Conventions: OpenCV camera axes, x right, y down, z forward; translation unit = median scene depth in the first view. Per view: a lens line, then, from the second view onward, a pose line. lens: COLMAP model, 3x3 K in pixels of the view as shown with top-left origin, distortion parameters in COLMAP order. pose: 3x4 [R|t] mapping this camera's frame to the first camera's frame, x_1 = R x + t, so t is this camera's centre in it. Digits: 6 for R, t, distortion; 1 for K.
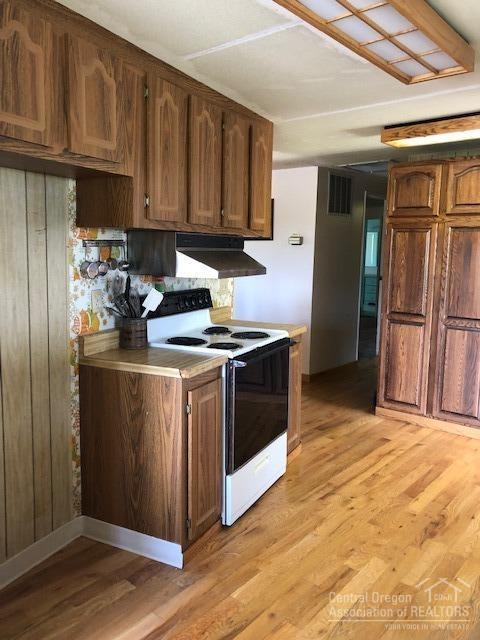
lens RADIAL K [[528.4, 0, 234.3], [0, 528.4, 315.0], [0, 0, 1]] dist [0.017394, 0.006711]
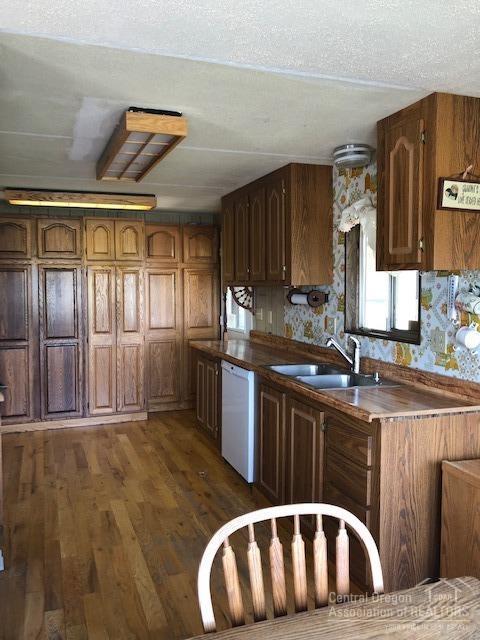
lens RADIAL K [[528.4, 0, 240.5], [0, 528.4, 313.3], [0, 0, 1]] dist [0.017394, 0.006711]
pose [[0.488267, -0.069177, 0.869948, -0.491145], [0.121102, 0.992580, 0.010958, -0.012907], [-0.864251, 0.100002, 0.493021, -0.039947]]
